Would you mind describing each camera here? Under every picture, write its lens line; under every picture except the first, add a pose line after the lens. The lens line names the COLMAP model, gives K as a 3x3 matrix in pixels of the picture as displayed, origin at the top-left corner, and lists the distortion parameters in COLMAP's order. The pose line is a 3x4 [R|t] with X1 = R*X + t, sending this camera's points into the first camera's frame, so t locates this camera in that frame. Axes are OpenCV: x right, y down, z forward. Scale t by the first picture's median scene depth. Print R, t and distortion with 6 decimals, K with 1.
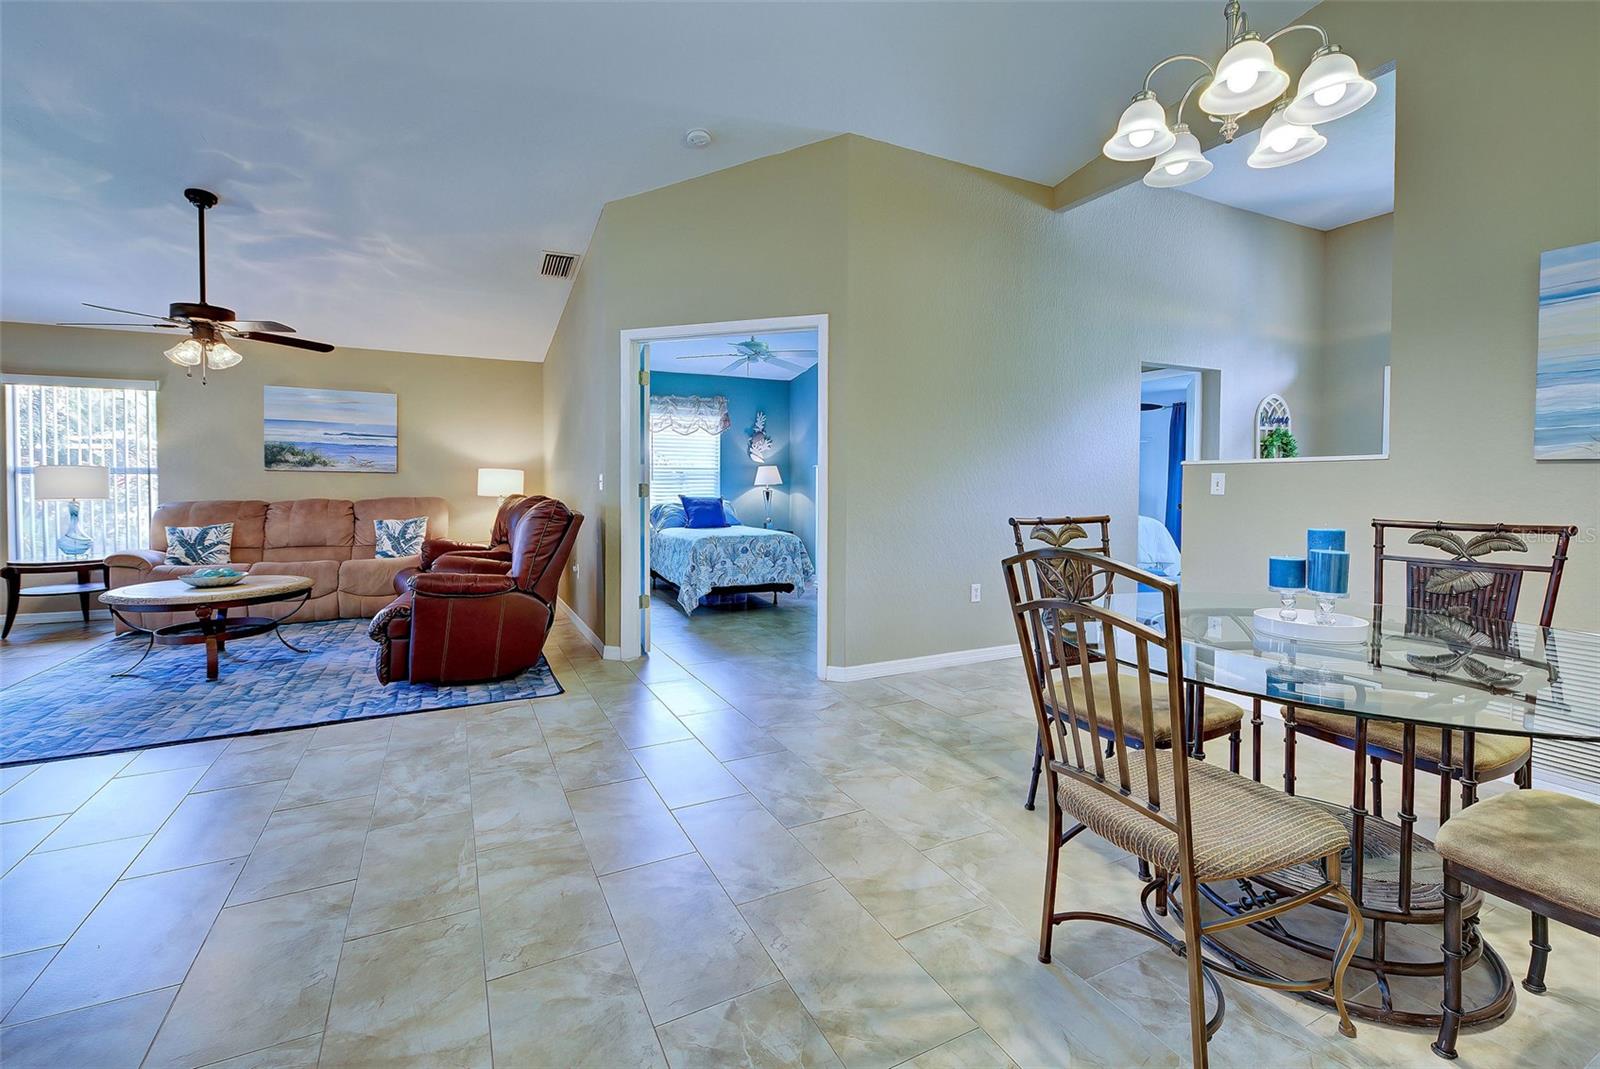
lens RADIAL K [[677.6, 0, 794.0], [0, 677.6, 495.6], [0, 0, 1]] dist [0.009741, 0.000097]
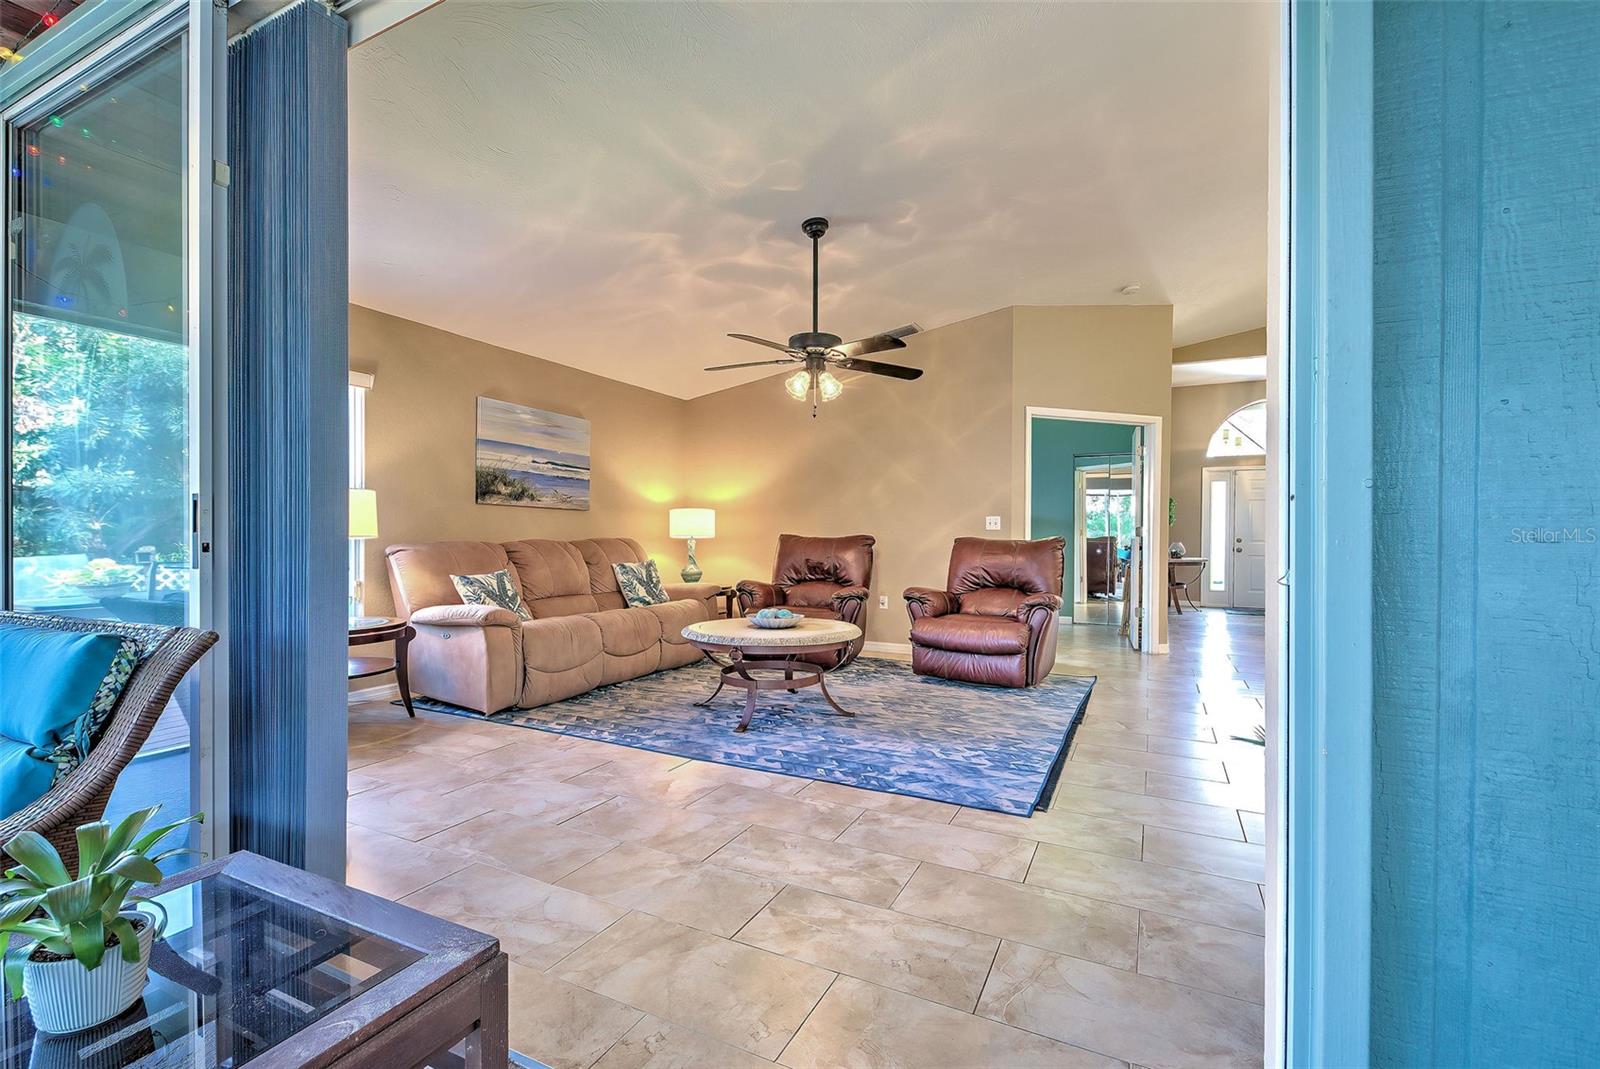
lens RADIAL K [[677.6, 0, 787.7], [0, 677.6, 533.5], [0, 0, 1]] dist [0.009741, 0.000097]
pose [[0.808335, 0.005820, 0.588694, -1.005925], [0.006060, 0.999816, -0.018206, 0.015031], [-0.588691, 0.018284, 0.808151, 0.165983]]
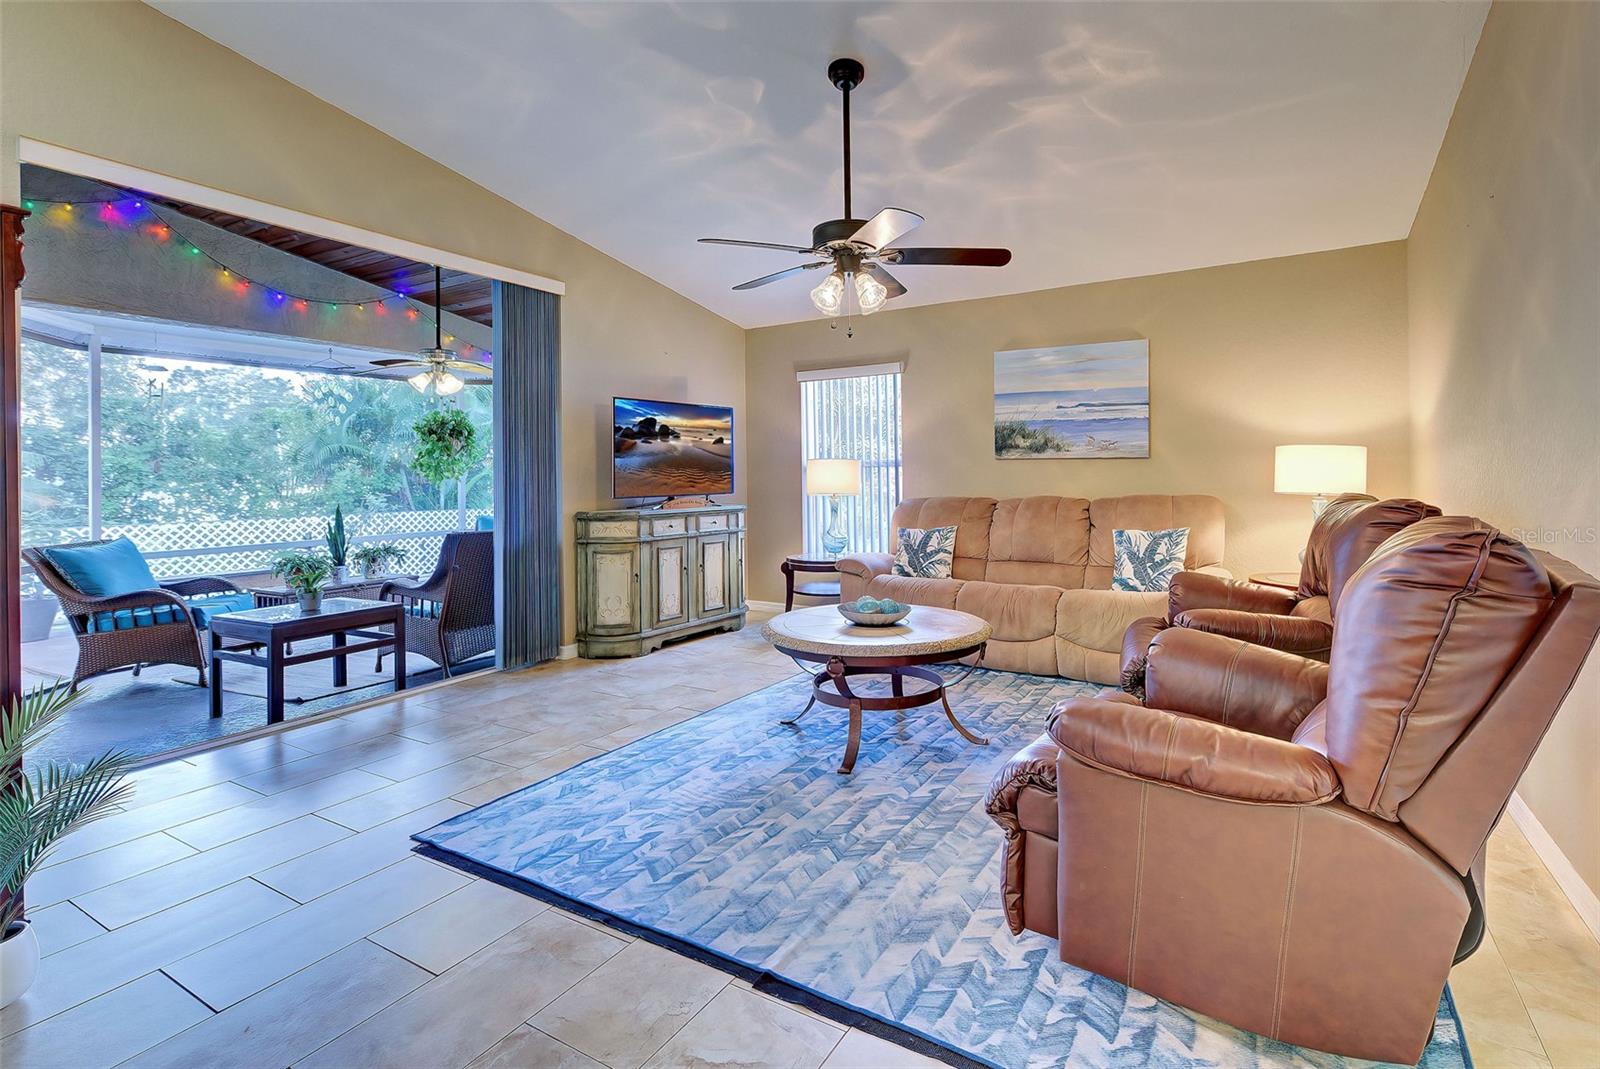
lens RADIAL K [[763.2, 0, 837.8], [0, 763.2, 467.7], [0, 0, 1]] dist [0.015108, 0.000861]
pose [[0.552398, -0.019364, -0.833355, -0.150064], [-0.000796, 0.999717, -0.023757, -0.006602], [0.833580, 0.013787, 0.552227, 0.382367]]
